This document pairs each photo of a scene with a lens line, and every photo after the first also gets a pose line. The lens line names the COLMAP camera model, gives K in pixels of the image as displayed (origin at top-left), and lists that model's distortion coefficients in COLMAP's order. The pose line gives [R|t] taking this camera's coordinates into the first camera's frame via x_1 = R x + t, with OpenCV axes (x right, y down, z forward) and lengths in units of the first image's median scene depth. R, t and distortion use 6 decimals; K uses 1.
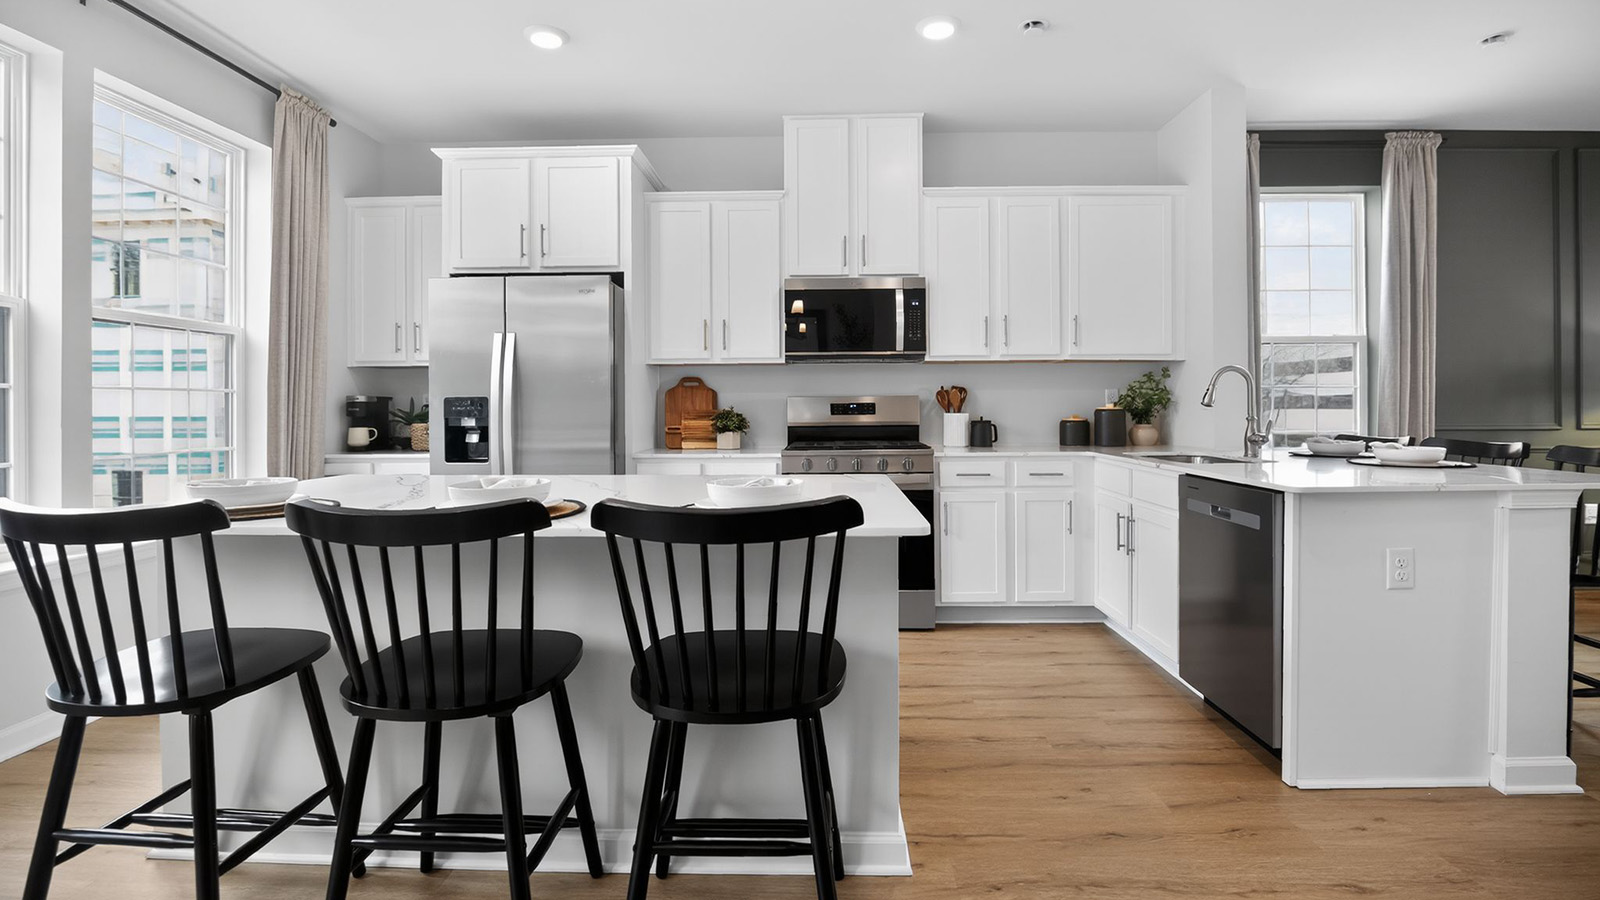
lens RADIAL K [[734.6, 0, 804.7], [0, 734.6, 410.2], [0, 0, 1]] dist [-0.033607, 0.001083]
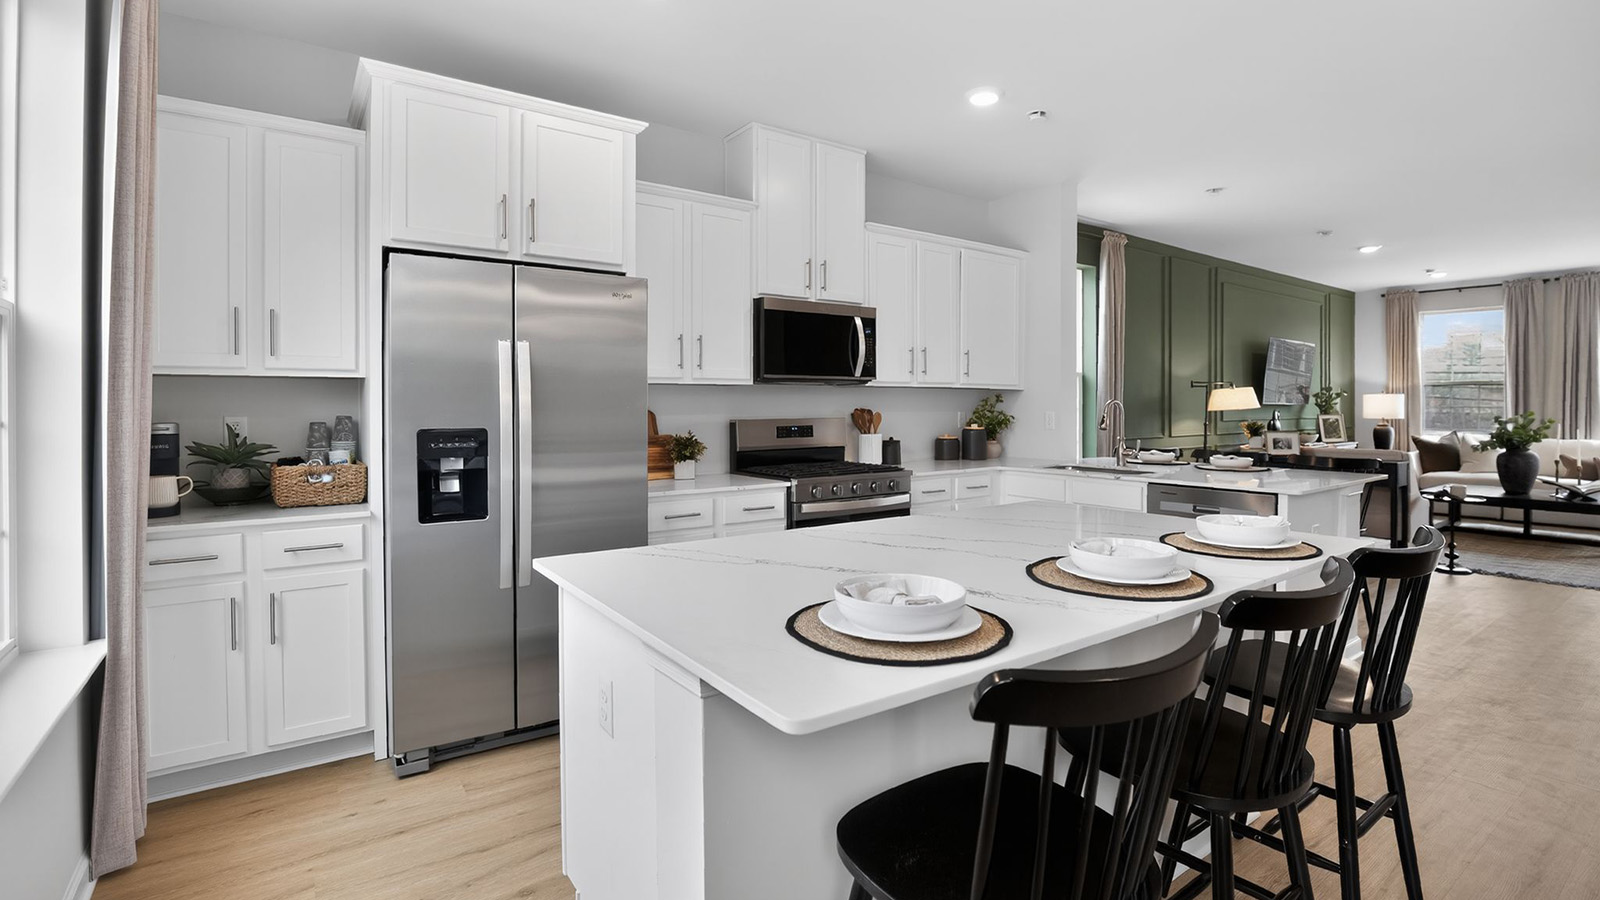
lens RADIAL K [[734.6, 0, 806.9], [0, 734.6, 417.3], [0, 0, 1]] dist [-0.033607, 0.001083]
pose [[0.799865, -0.003943, 0.600167, -0.555871], [-0.002102, 0.999954, 0.009371, -0.032660], [-0.600176, -0.008757, 0.799820, 0.207516]]
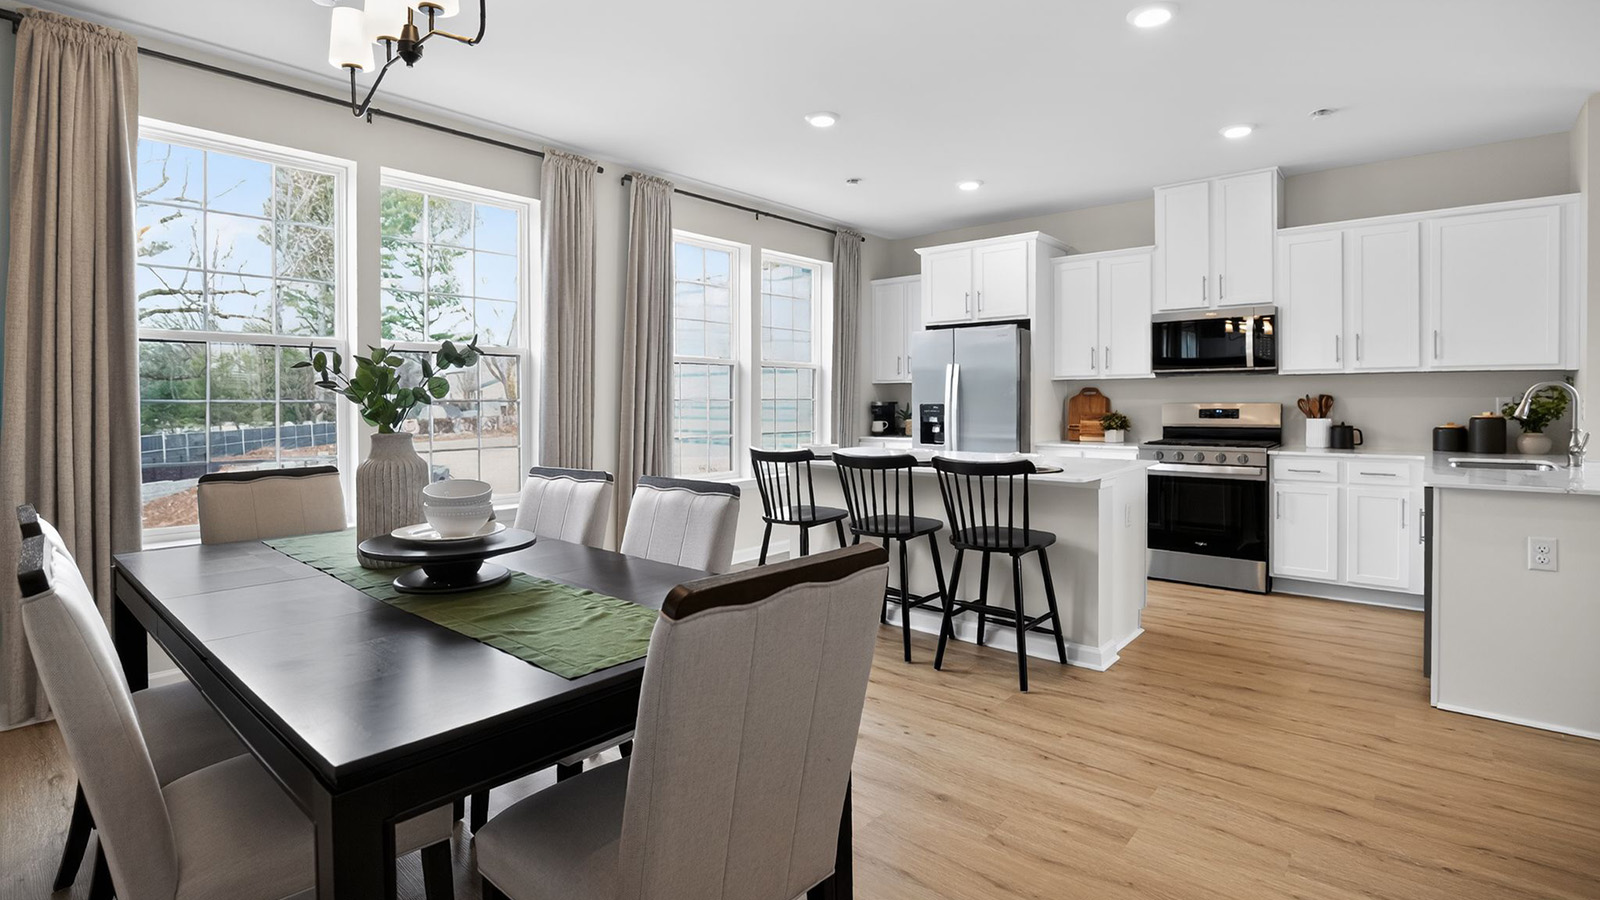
lens RADIAL K [[734.6, 0, 814.5], [0, 734.6, 405.8], [0, 0, 1]] dist [-0.033607, 0.001083]
pose [[0.782822, 0.007974, -0.622194, 0.313652], [-0.005388, 0.999967, 0.006037, -0.019887], [0.622222, -0.001374, 0.782839, -0.398766]]
